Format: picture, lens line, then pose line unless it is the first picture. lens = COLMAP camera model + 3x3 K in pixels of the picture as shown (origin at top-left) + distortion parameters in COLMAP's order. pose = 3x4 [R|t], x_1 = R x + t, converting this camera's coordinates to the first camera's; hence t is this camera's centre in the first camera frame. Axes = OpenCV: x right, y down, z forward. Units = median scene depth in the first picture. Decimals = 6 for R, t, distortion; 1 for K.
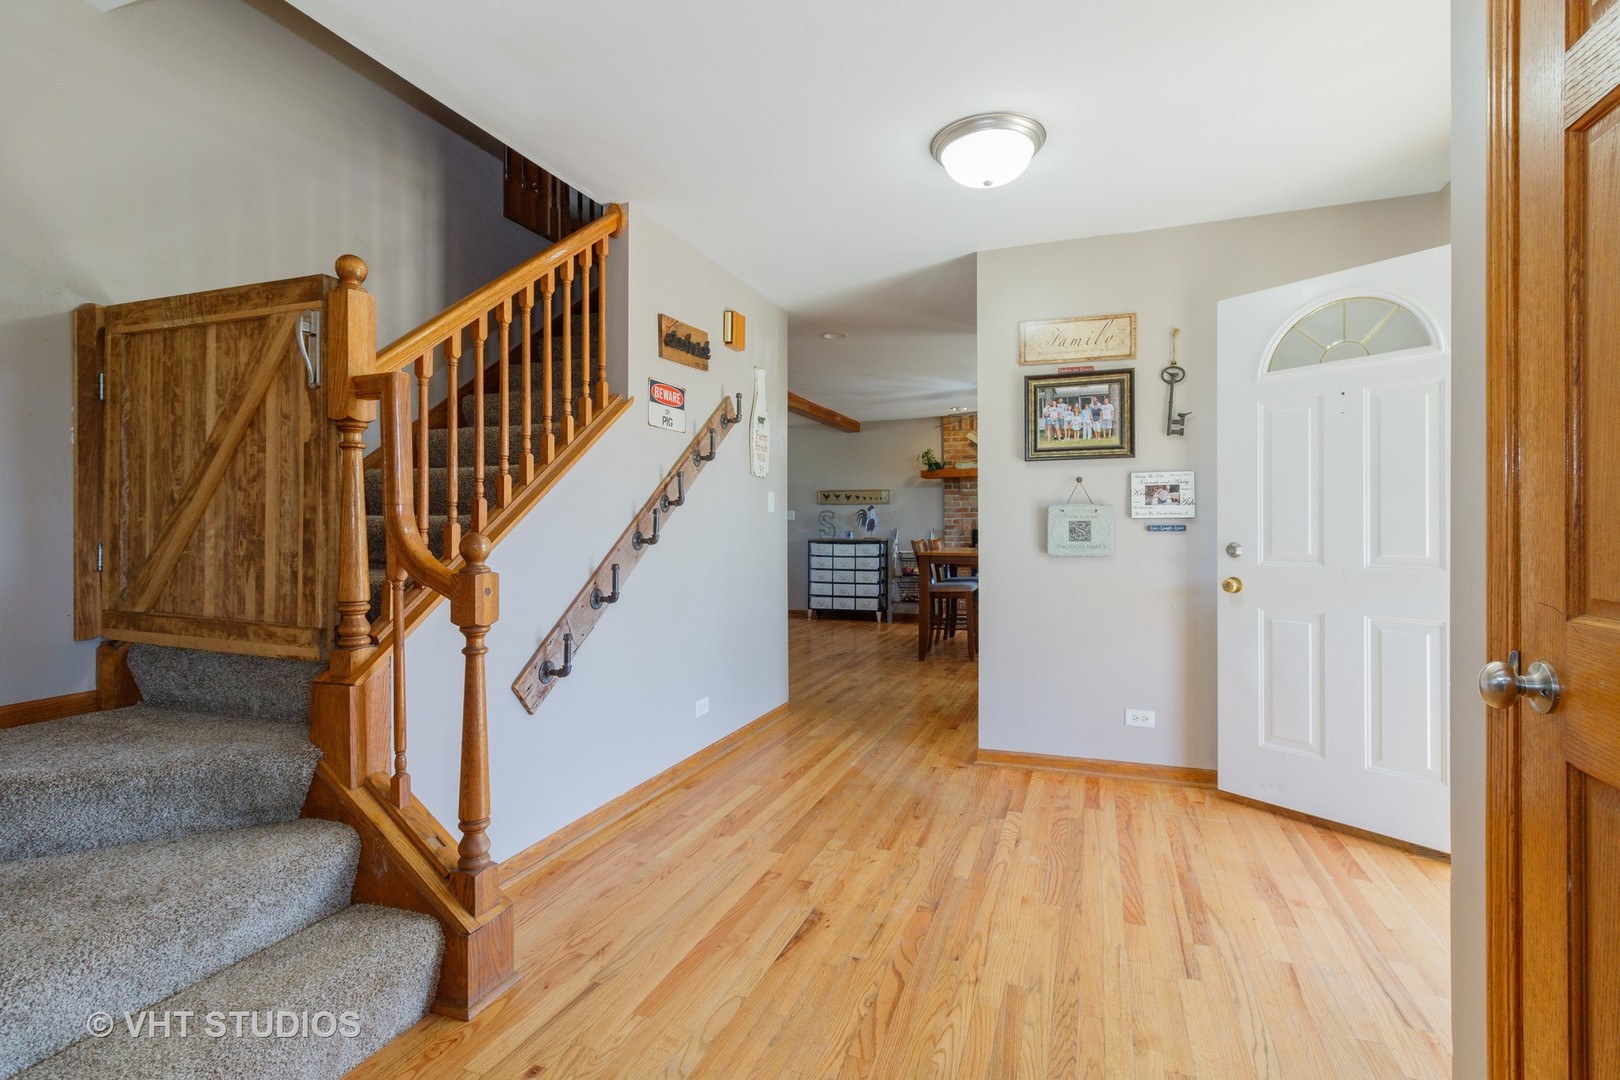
lens RADIAL K [[754.2, 0, 810.4], [0, 754.2, 531.6], [0, 0, 1]] dist [0.001924, -0.000596]
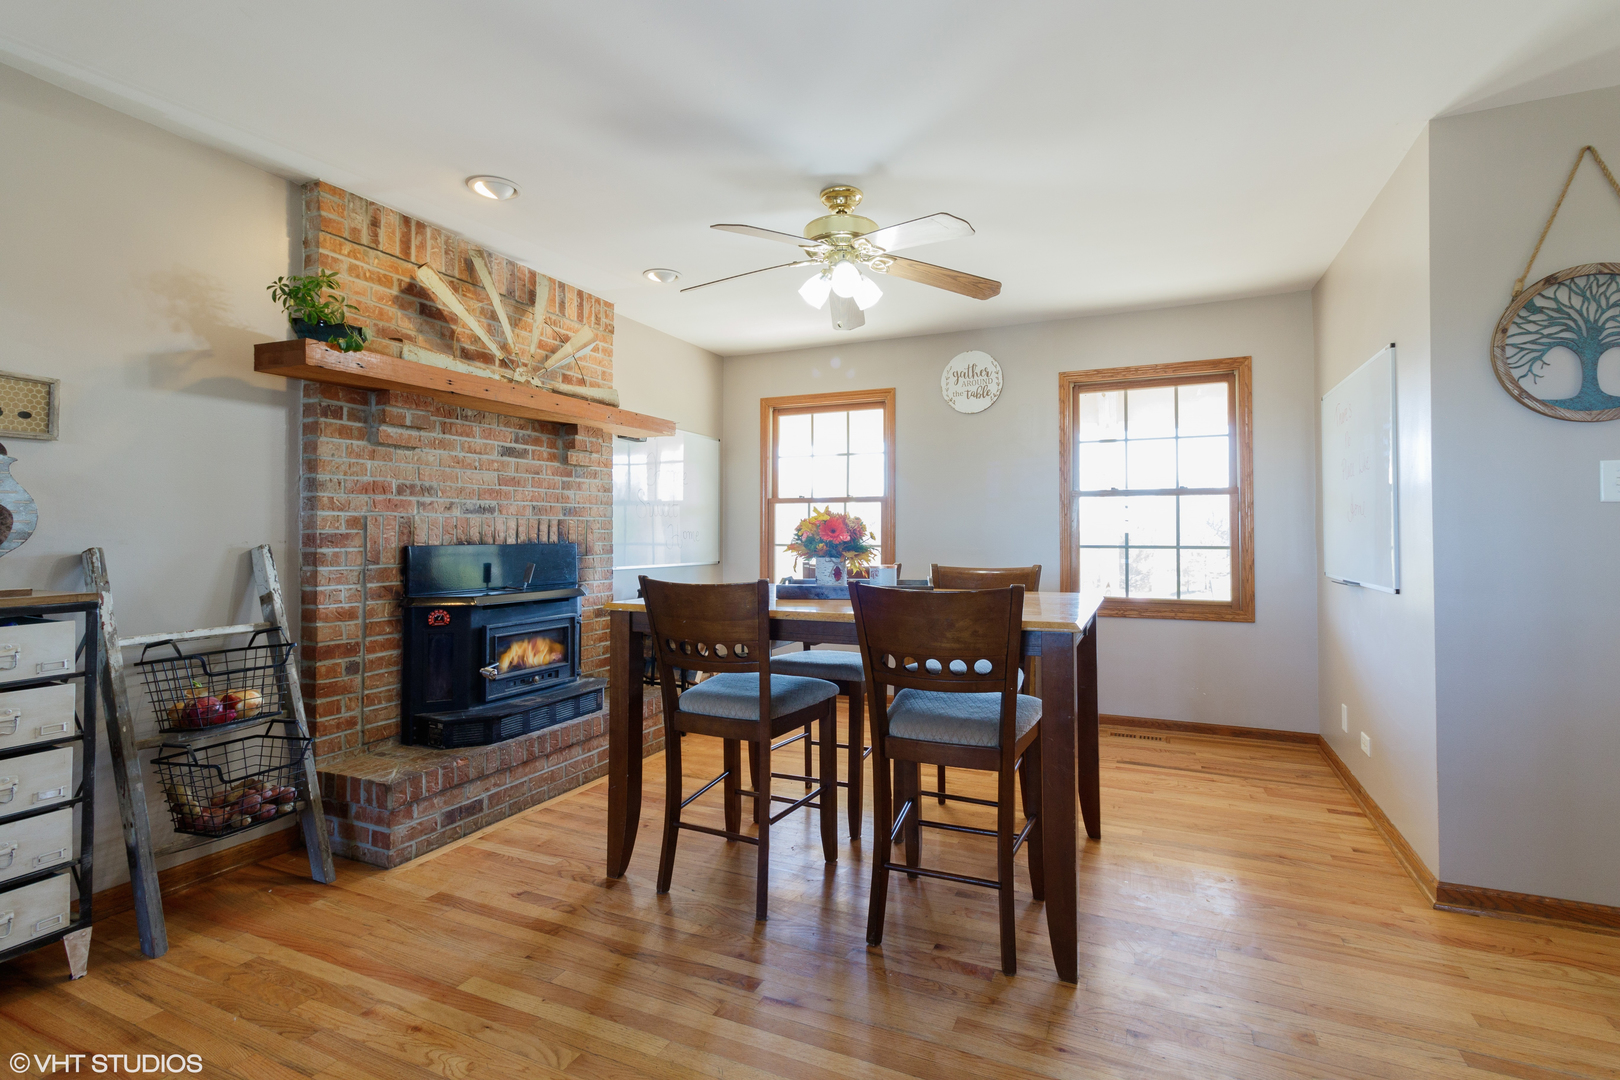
lens RADIAL K [[754.2, 0, 810.4], [0, 754.2, 528.5], [0, 0, 1]] dist [0.001924, -0.000596]
pose [[0.058018, 0.007906, 0.998284, -0.114253], [0.002484, 0.999964, -0.008063, -0.007375], [-0.998312, 0.002948, 0.057996, 0.758707]]
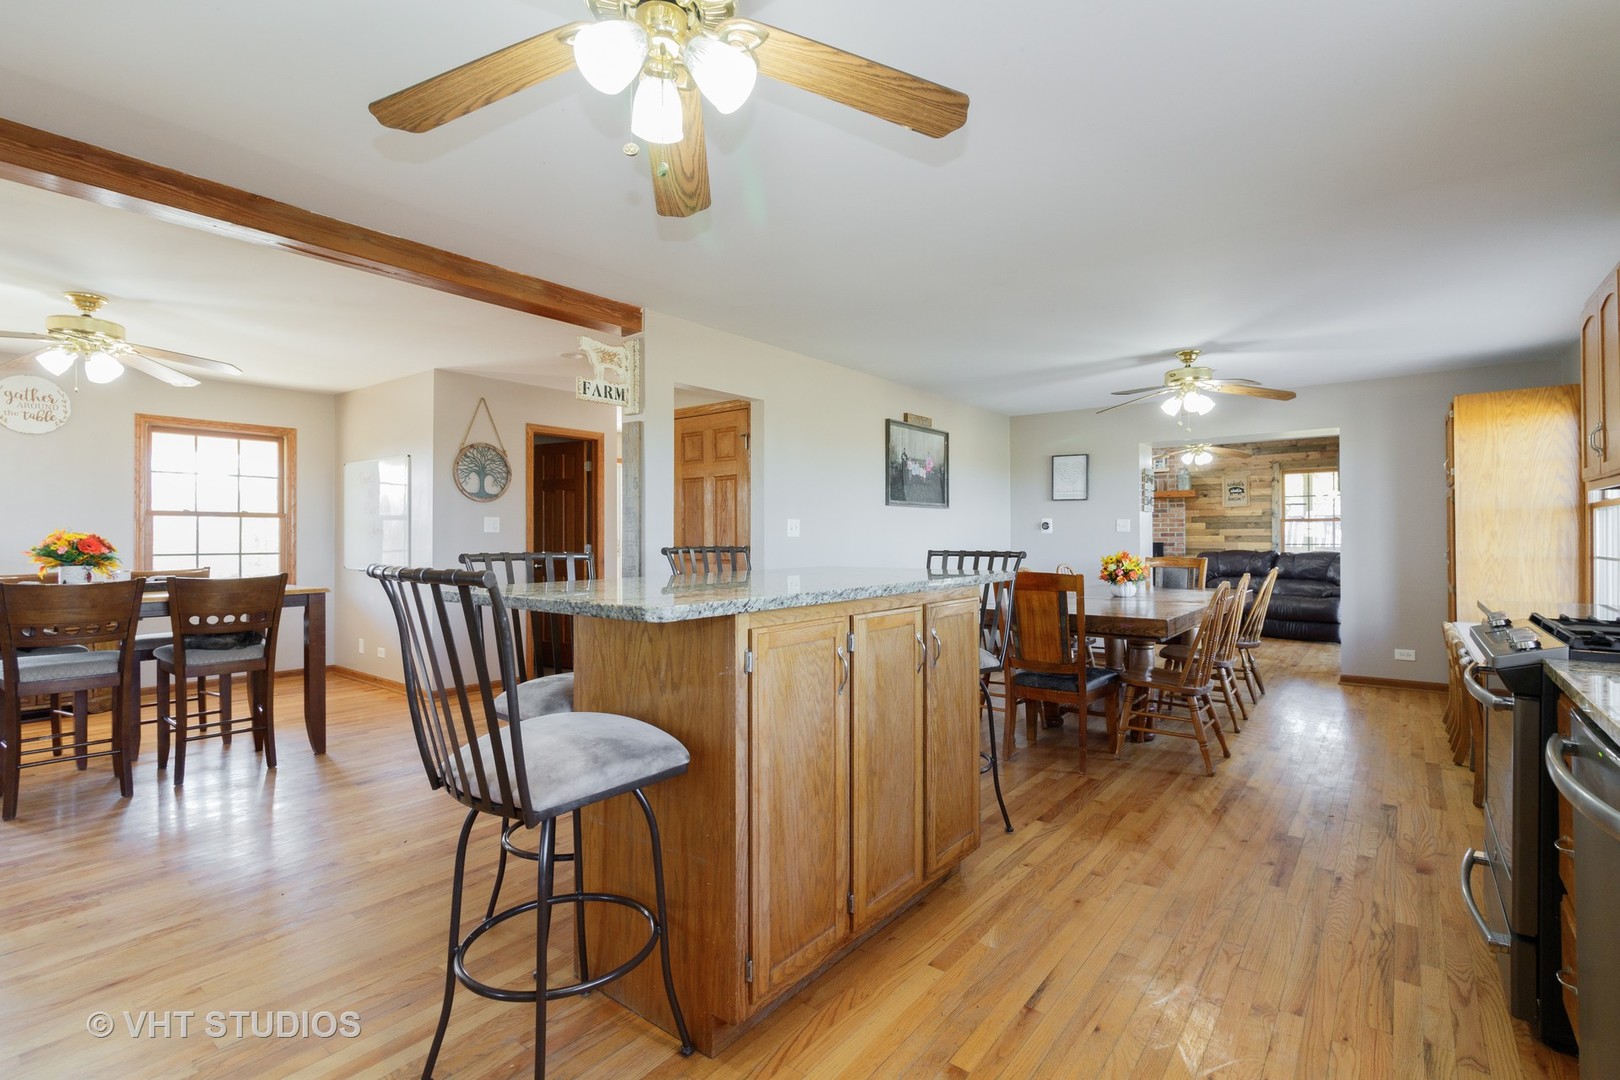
lens RADIAL K [[754.2, 0, 814.2], [0, 754.2, 536.8], [0, 0, 1]] dist [0.001924, -0.000596]
pose [[-0.952613, 0.001392, 0.304182, -0.323166], [0.002876, 0.999986, 0.004428, -0.015789], [-0.304172, 0.005093, -0.952604, 1.050021]]
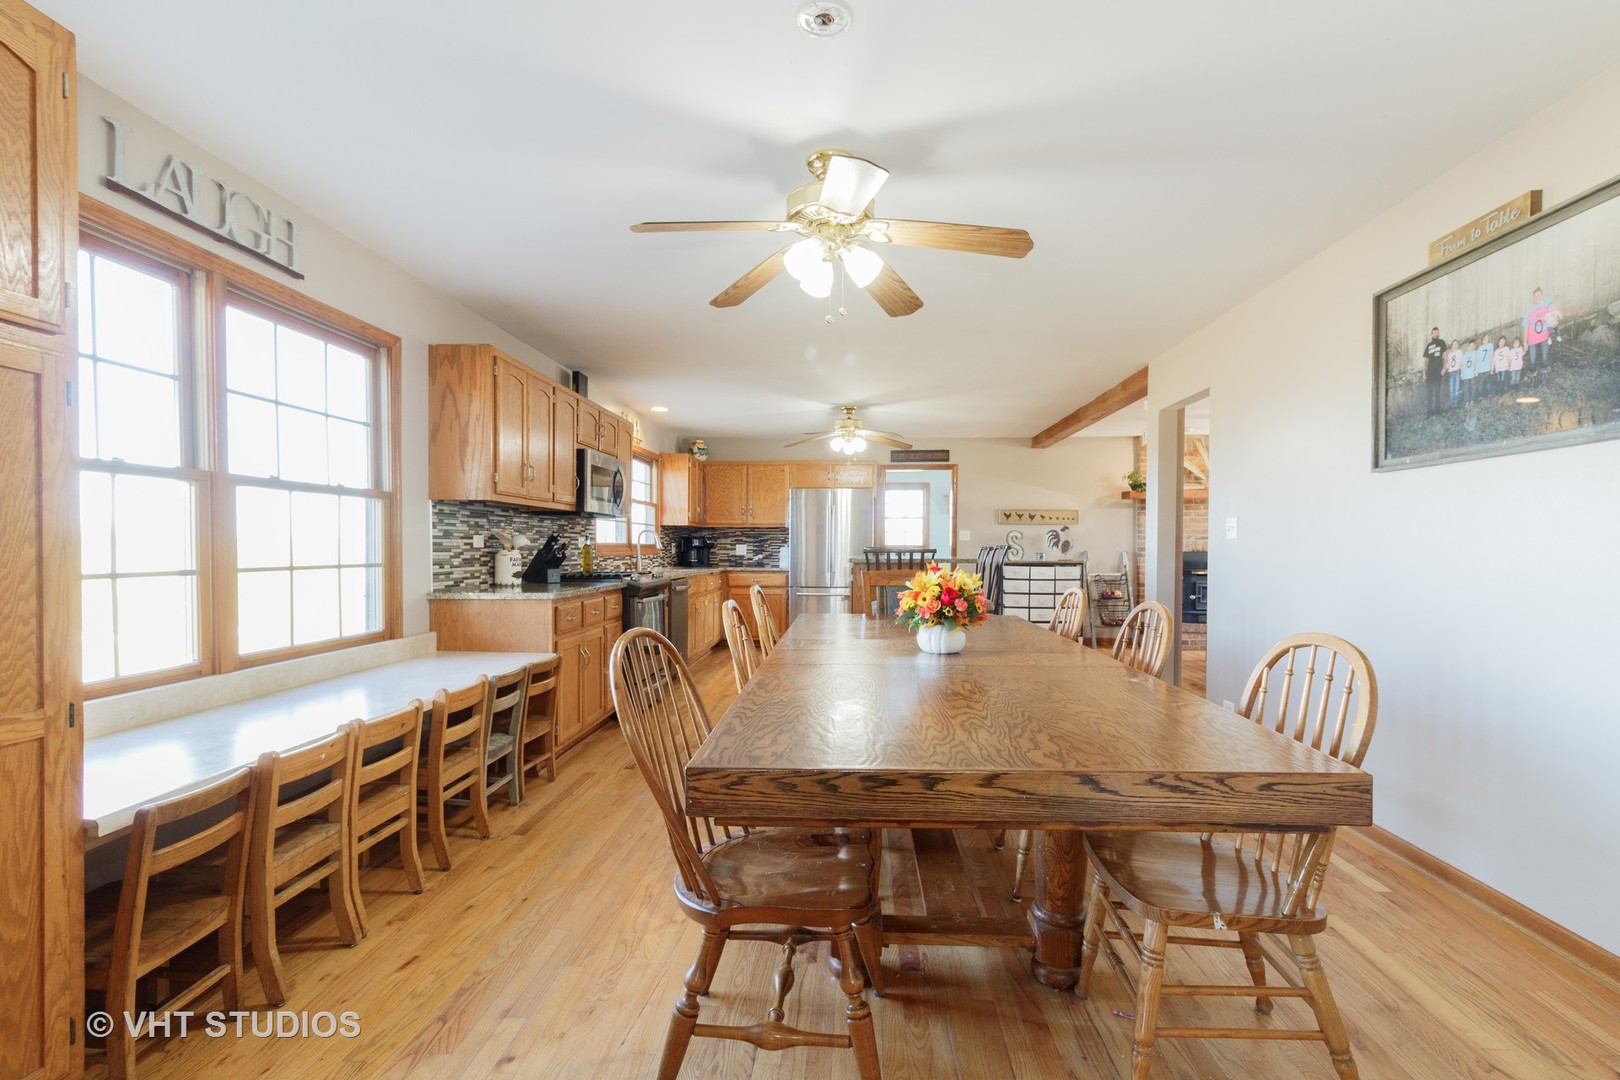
lens RADIAL K [[754.2, 0, 825.6], [0, 754.2, 561.0], [0, 0, 1]] dist [0.001924, -0.000596]
pose [[0.950847, -0.006168, 0.309600, -0.505090], [0.000333, 0.999821, 0.018898, -0.008450], [-0.309662, -0.017866, 0.950679, 0.181276]]
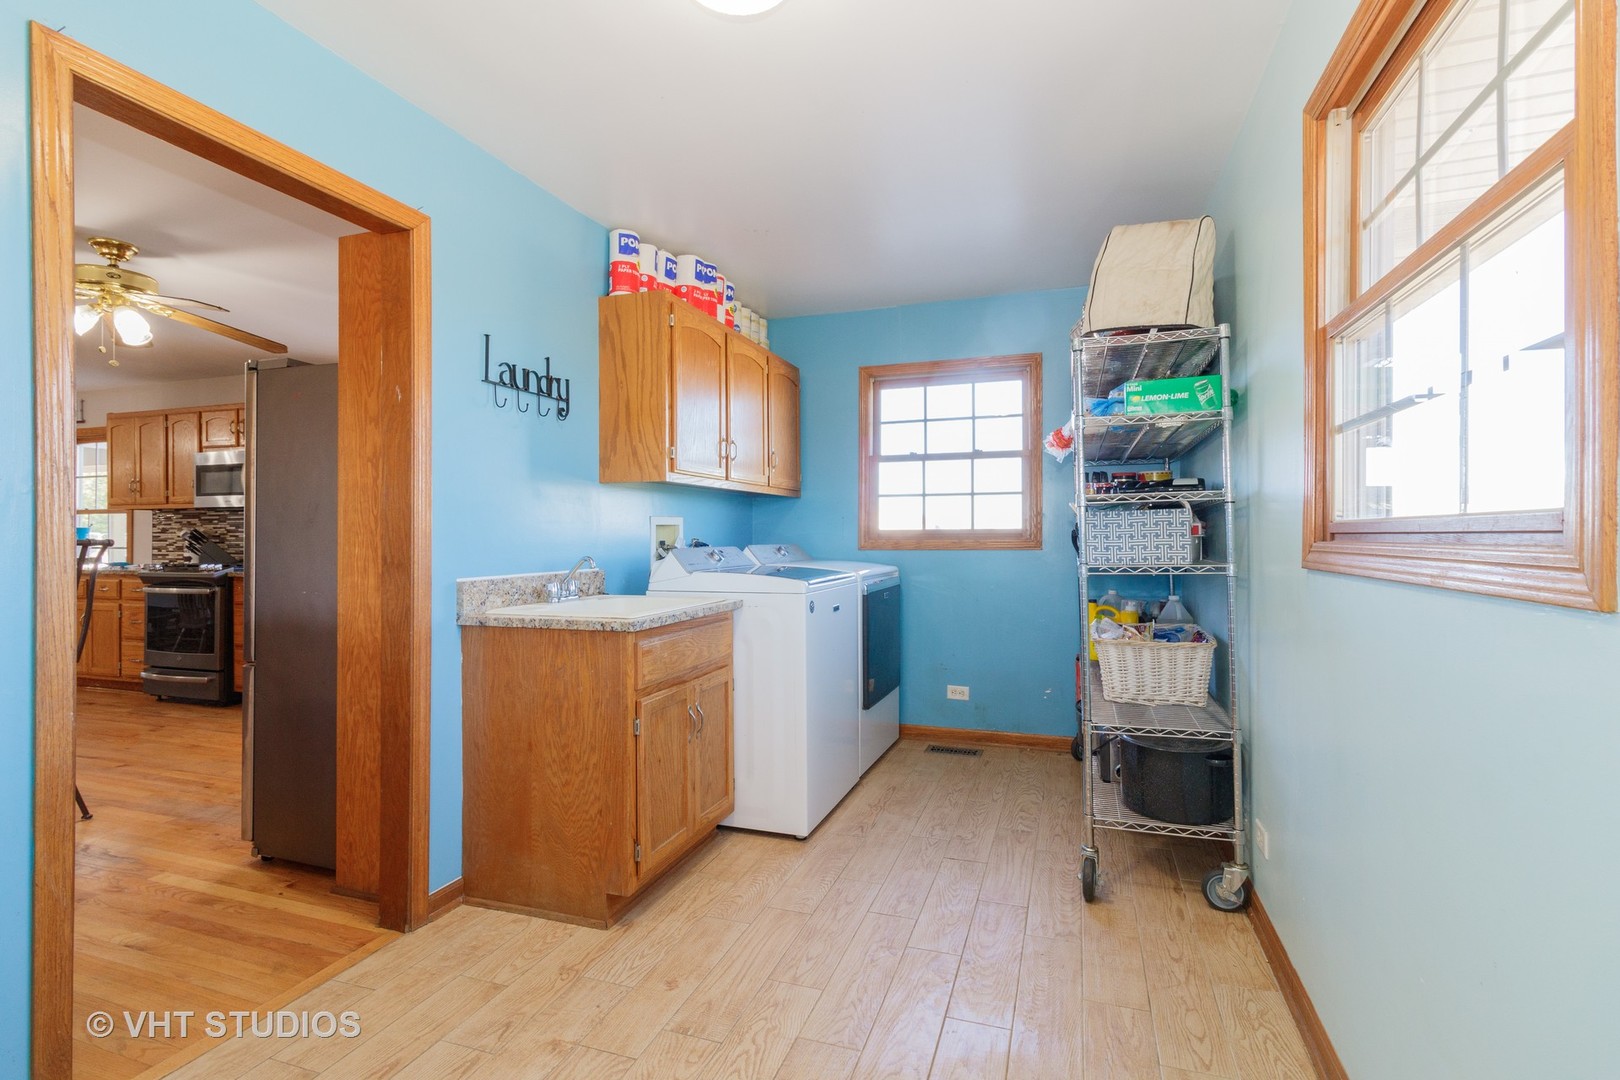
lens RADIAL K [[754.2, 0, 808.2], [0, 754.2, 535.1], [0, 0, 1]] dist [0.001924, -0.000596]
pose [[0.012745, 0.002012, -0.999917, 0.116678], [0.002011, 0.999996, 0.002038, -0.011796], [0.999917, -0.002037, 0.012741, 1.229786]]
